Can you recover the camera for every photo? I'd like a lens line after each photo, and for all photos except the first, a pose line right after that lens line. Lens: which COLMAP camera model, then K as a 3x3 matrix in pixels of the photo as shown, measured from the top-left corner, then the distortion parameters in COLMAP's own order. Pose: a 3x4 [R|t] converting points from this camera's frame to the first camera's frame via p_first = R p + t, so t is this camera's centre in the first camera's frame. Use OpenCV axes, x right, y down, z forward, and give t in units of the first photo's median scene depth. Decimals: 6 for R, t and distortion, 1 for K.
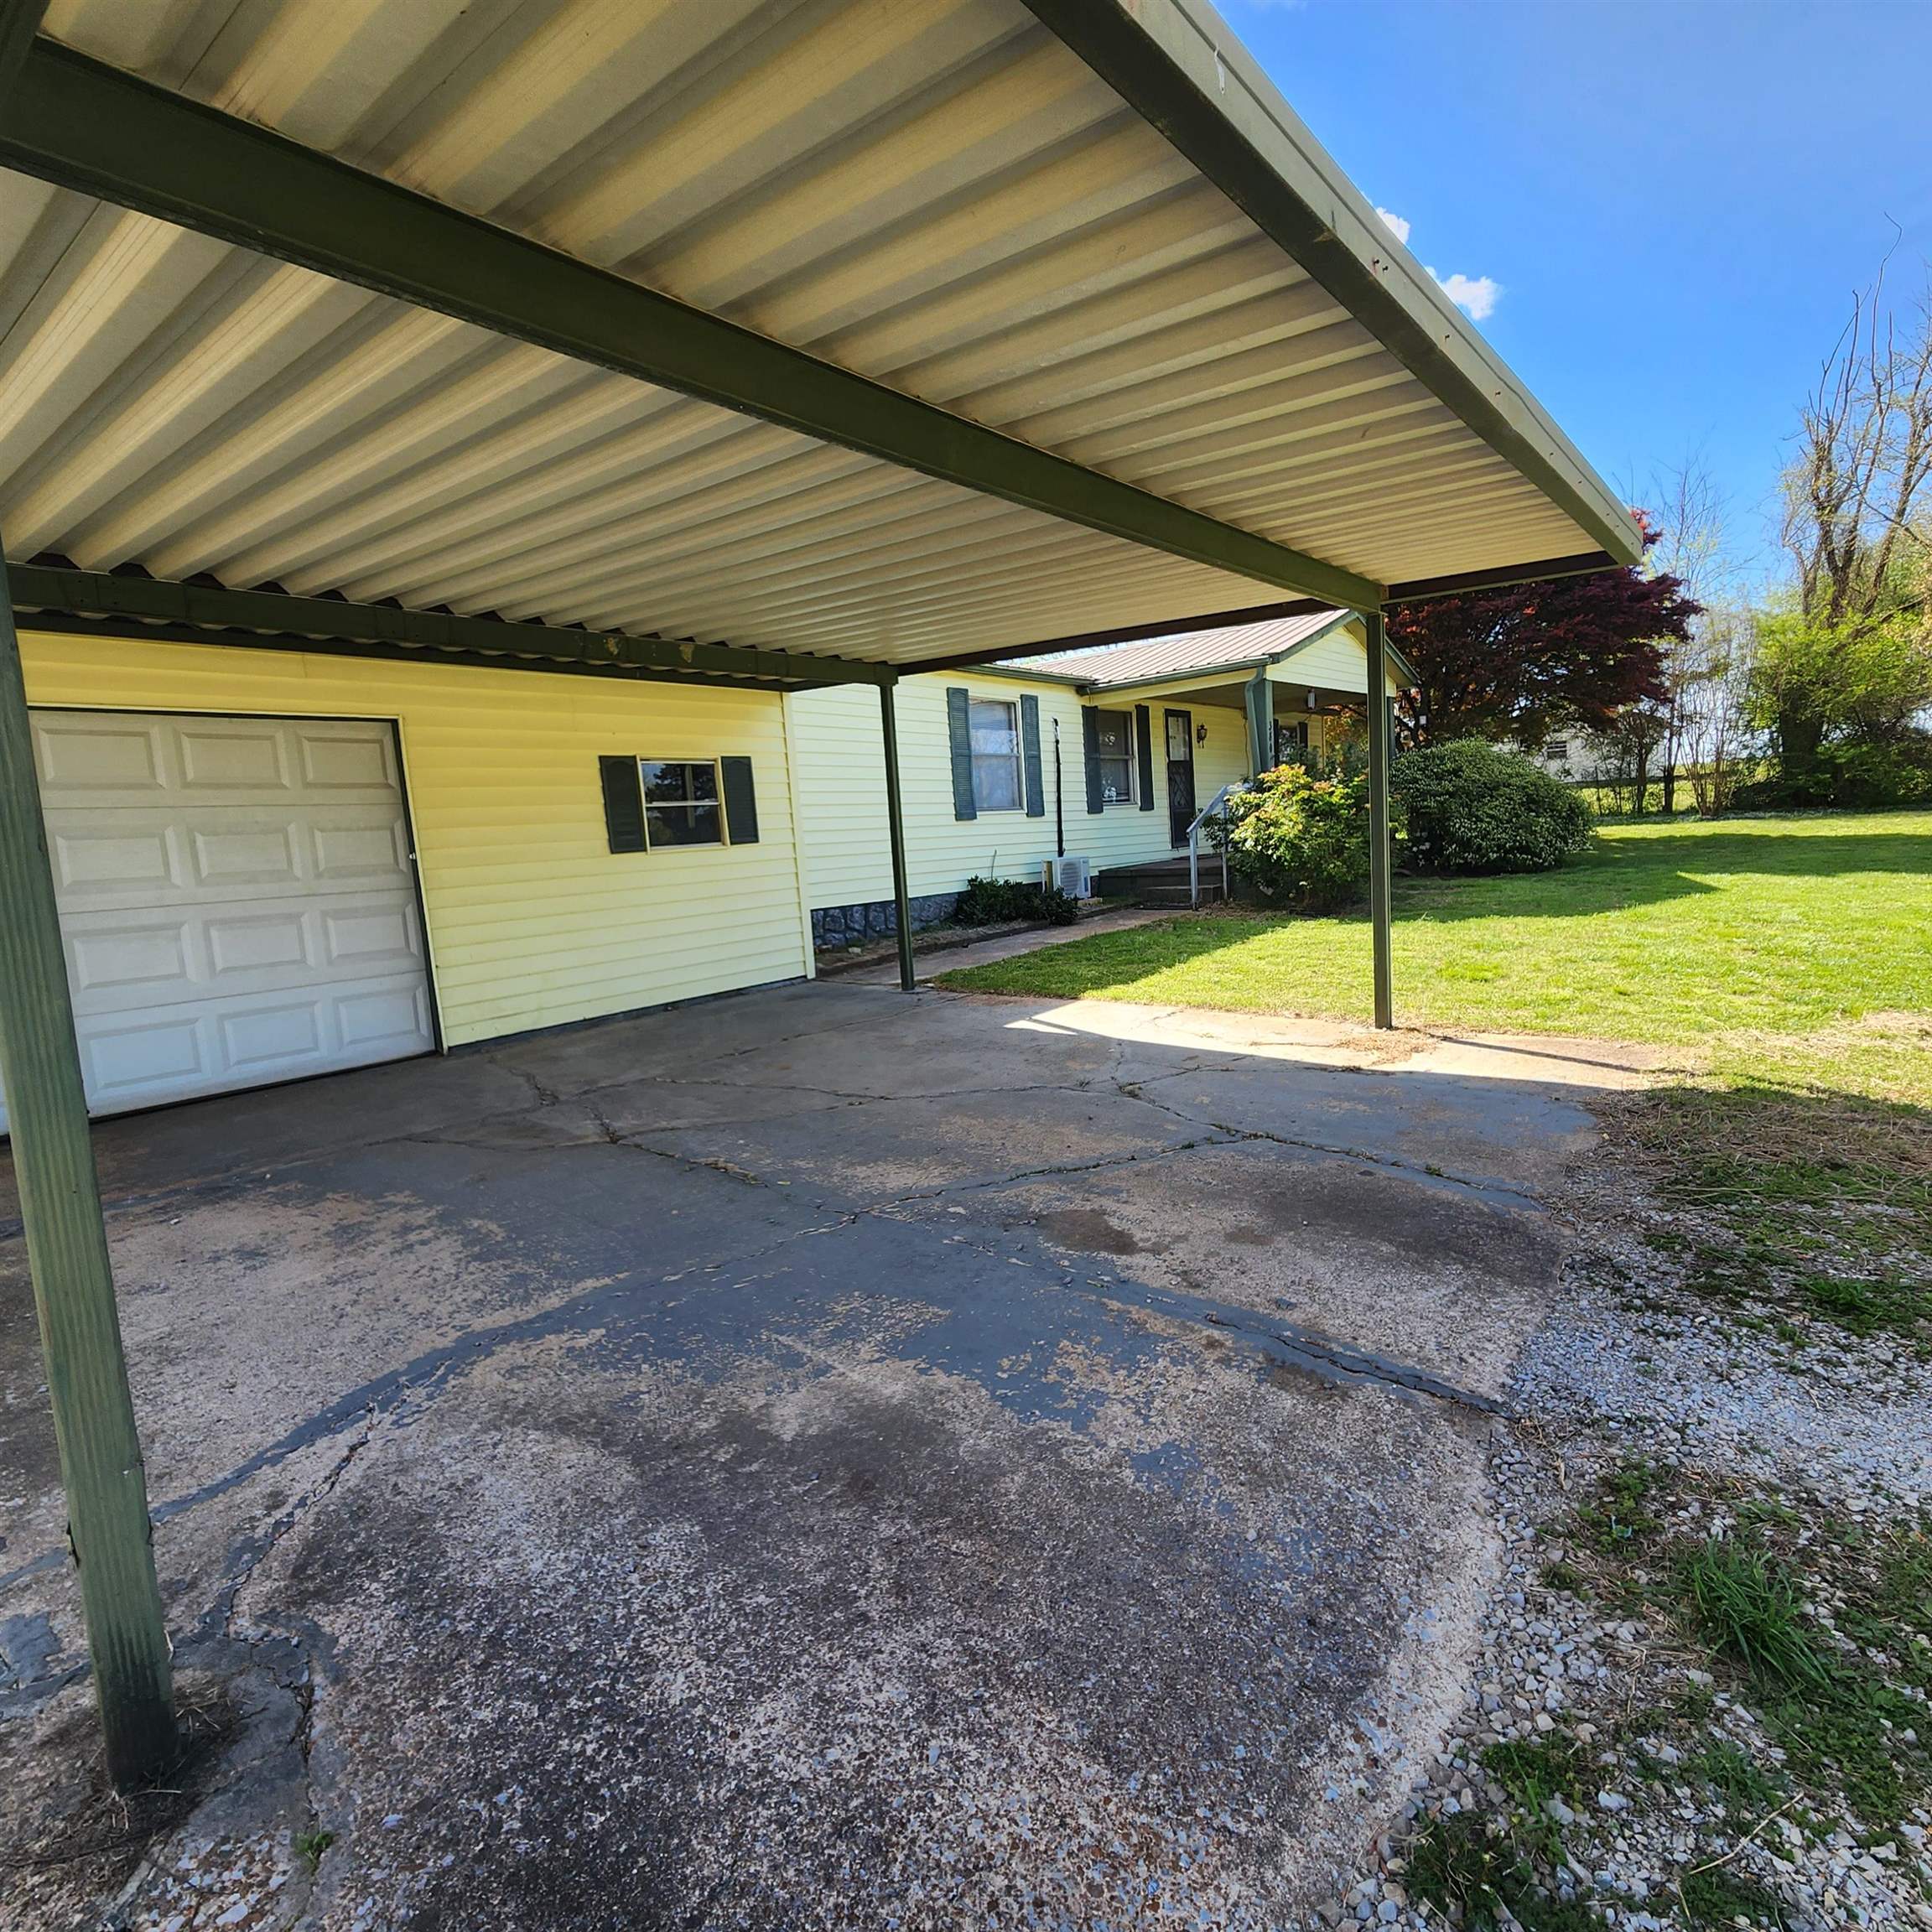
lens RADIAL K [[1048.8, 0, 960.4], [0, 1048.8, 961.0], [0, 0, 1]] dist [0.003700, -0.003624]
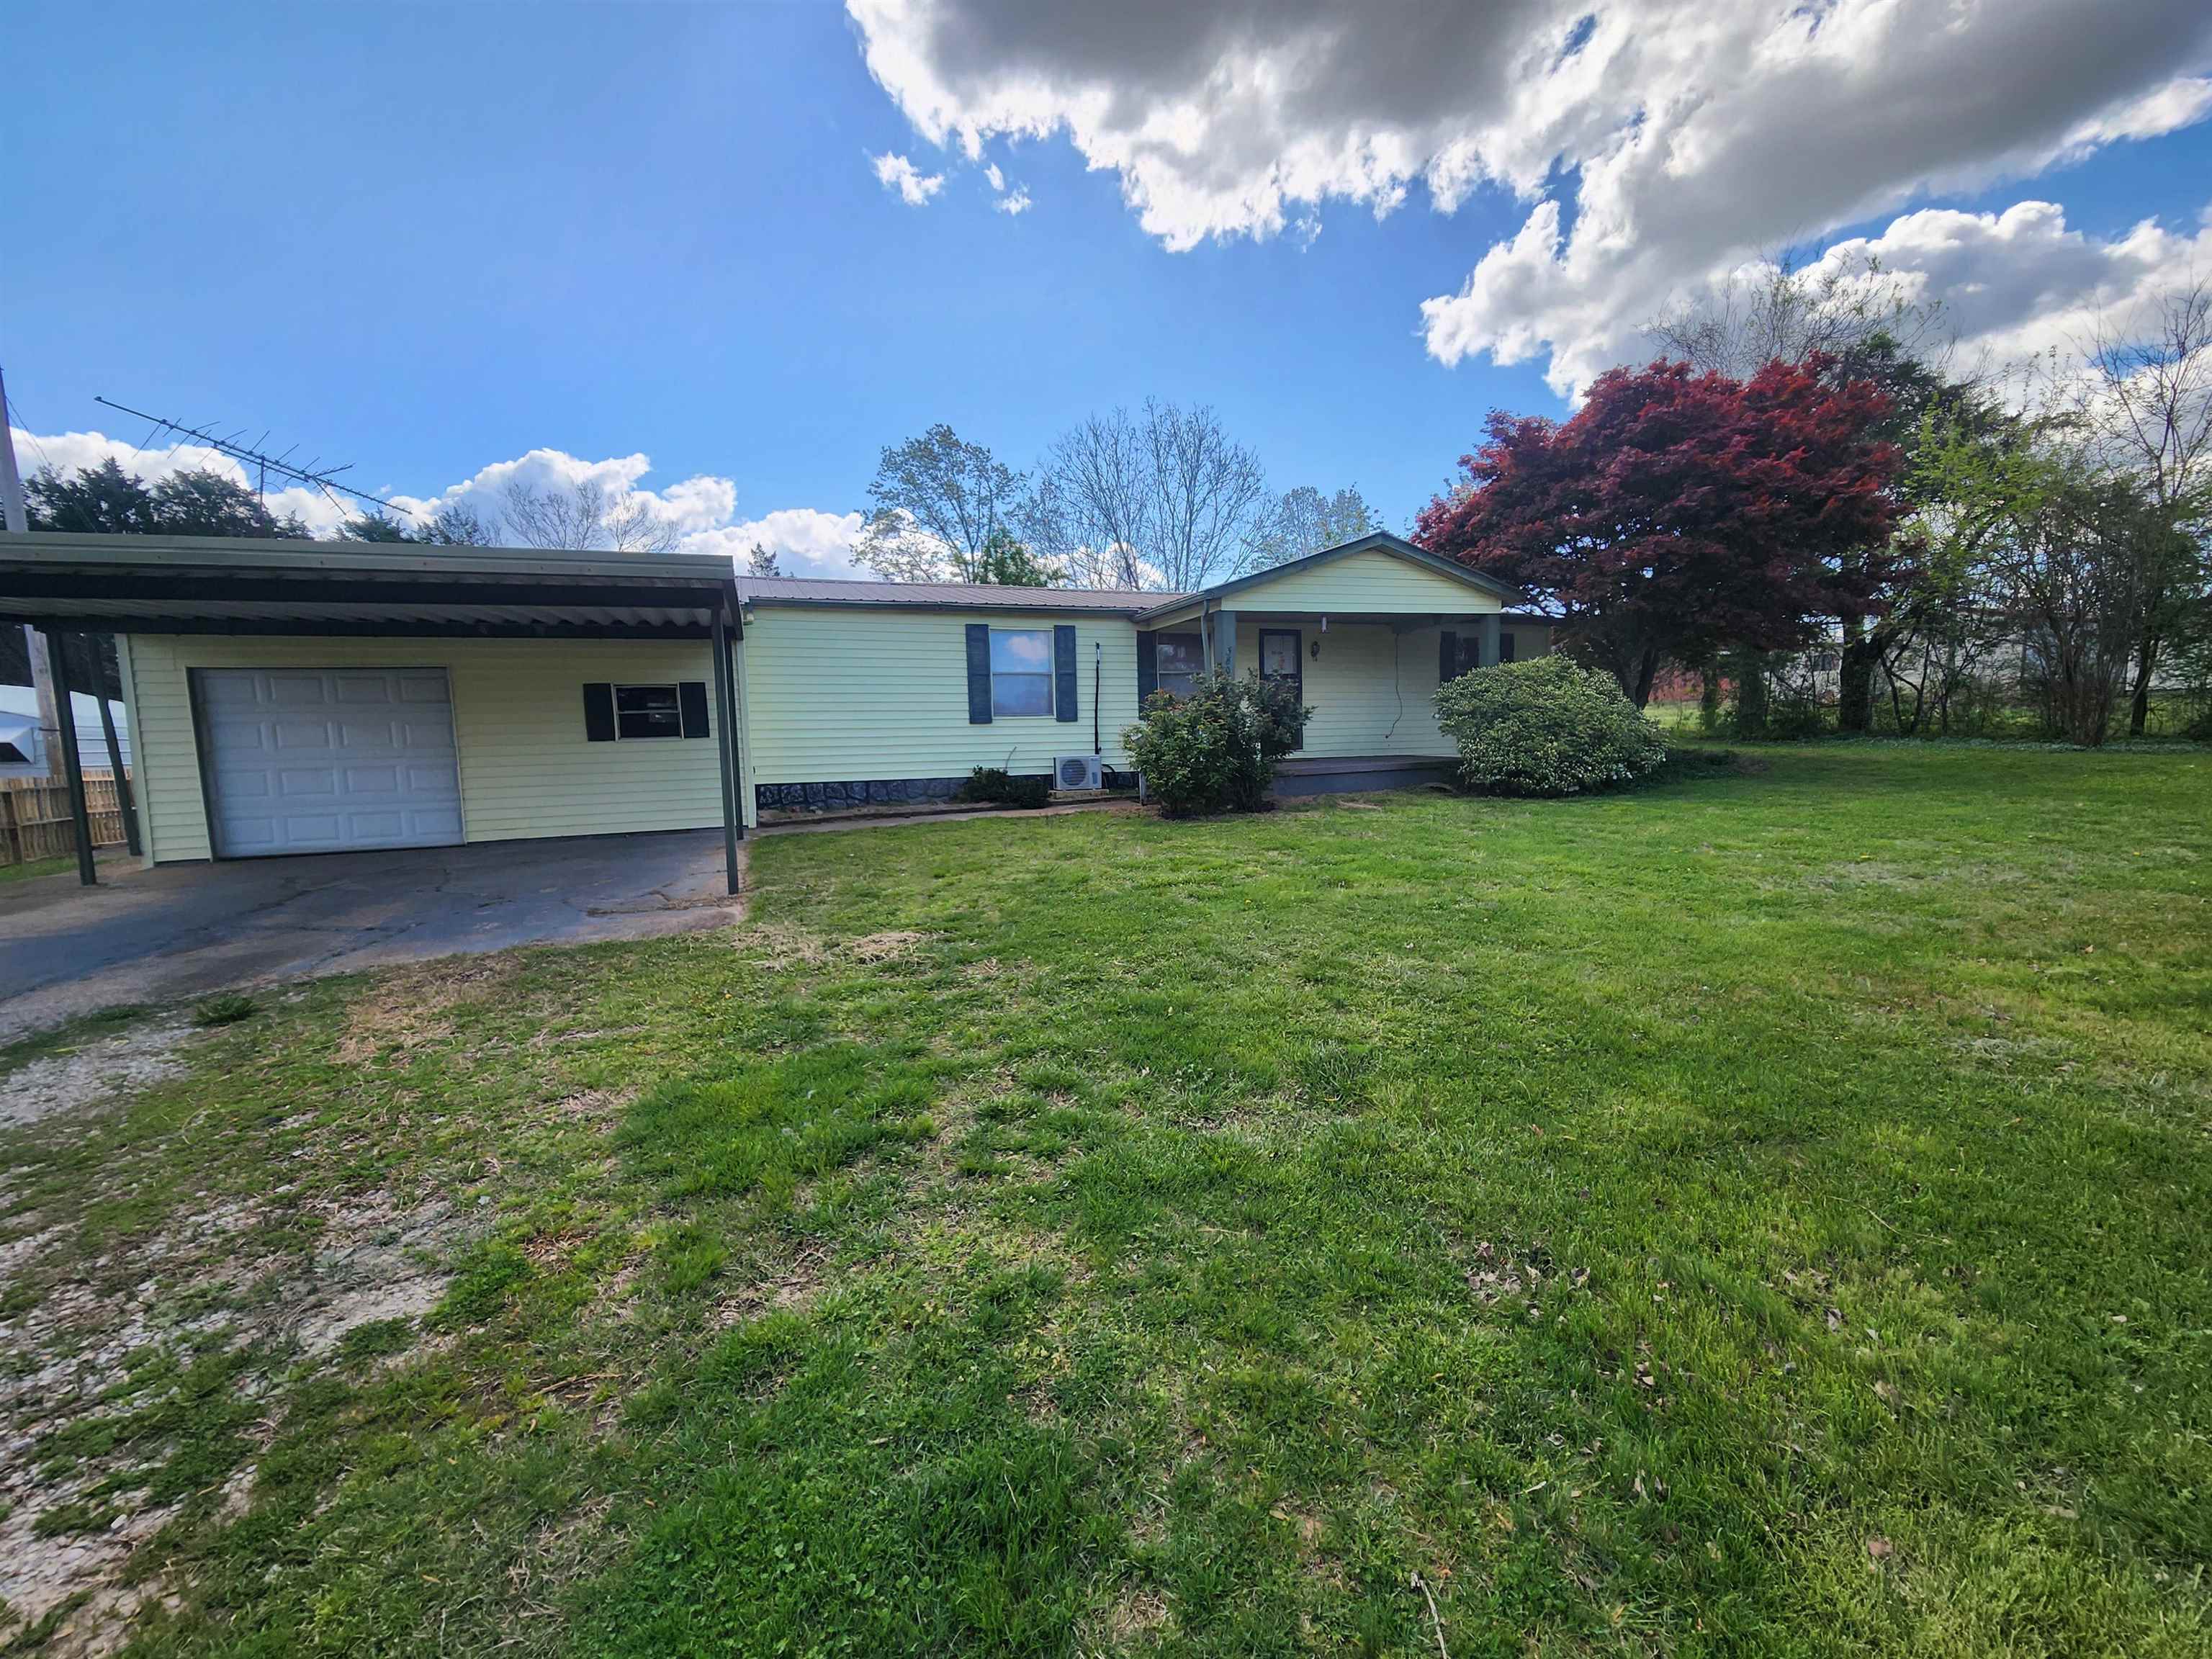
lens RADIAL K [[901.2, 0, 1092.9], [0, 901.2, 827.0], [0, 0, 1]] dist [0.010557, -0.002702]
pose [[0.872272, 0.098965, -0.478903, 0.992464], [-0.091209, 0.995048, 0.039499, -0.088059], [0.480441, 0.009227, 0.876979, 0.095896]]
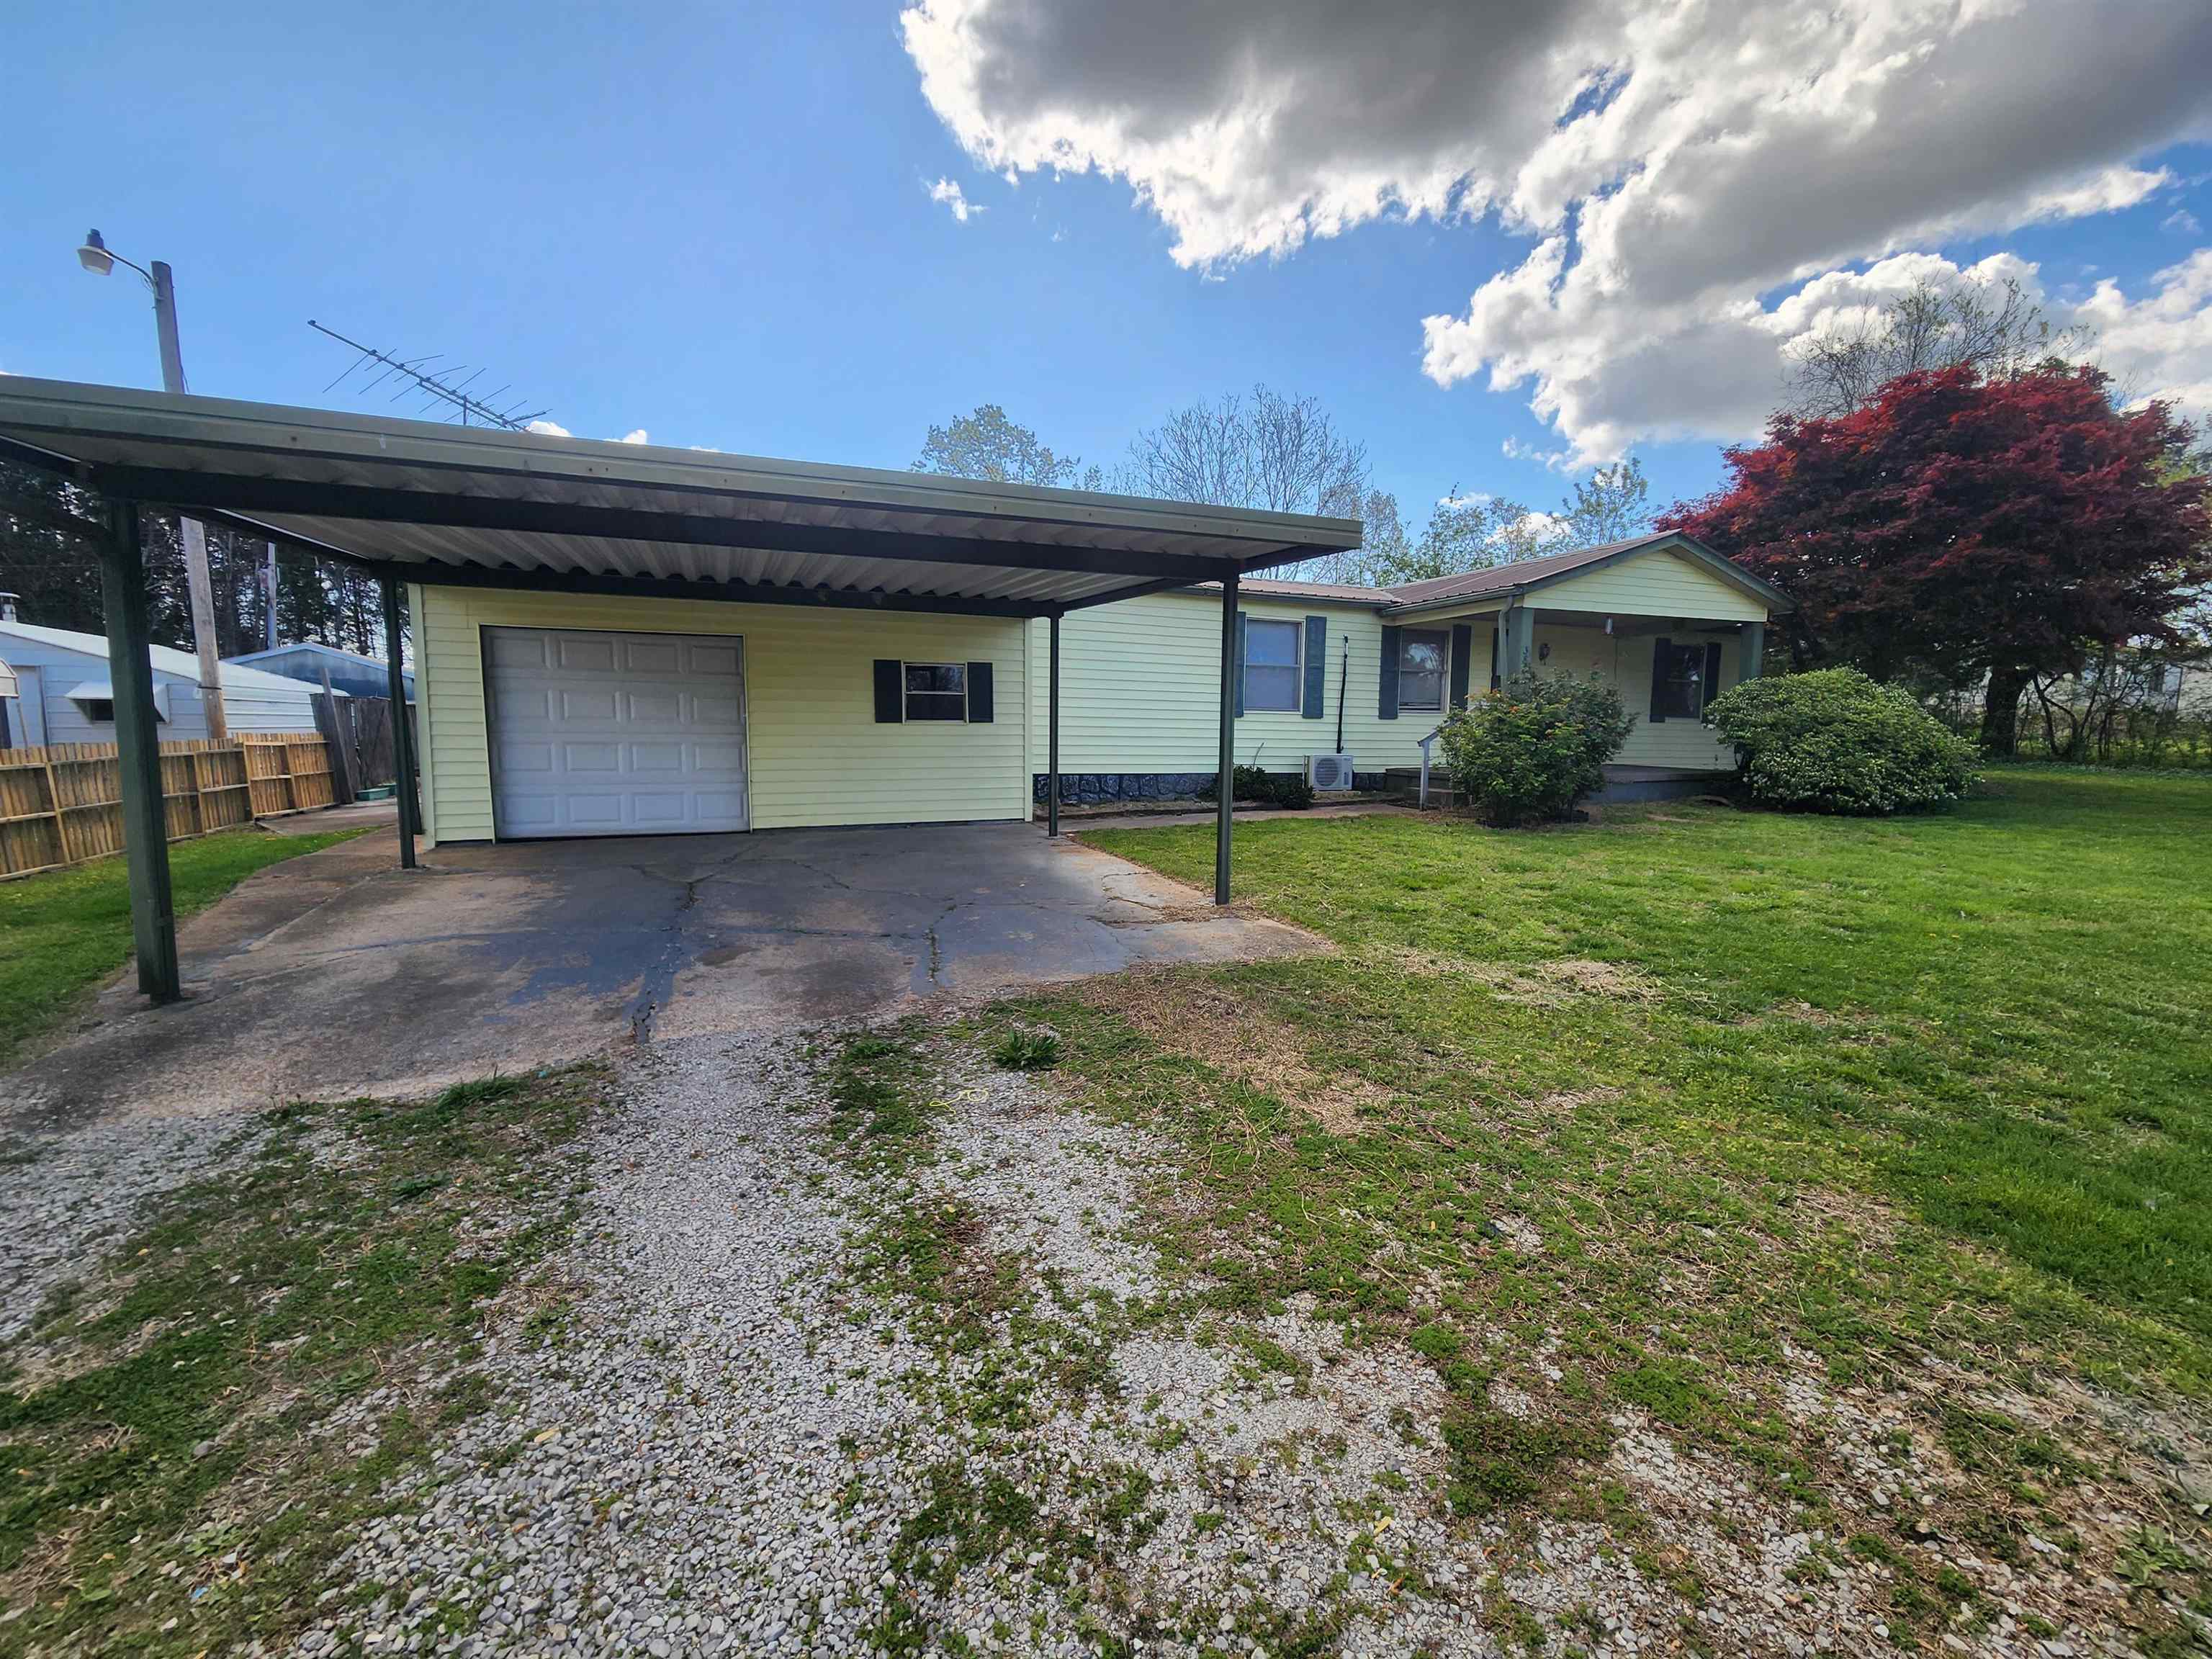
lens RADIAL K [[901.2, 0, 1106.8], [0, 901.2, 800.1], [0, 0, 1]] dist [0.010557, -0.002702]
pose [[0.883333, 0.114605, -0.454521, 0.538457], [-0.124133, 0.992225, 0.008939, -0.038252], [0.452012, 0.048525, 0.890691, -0.033121]]
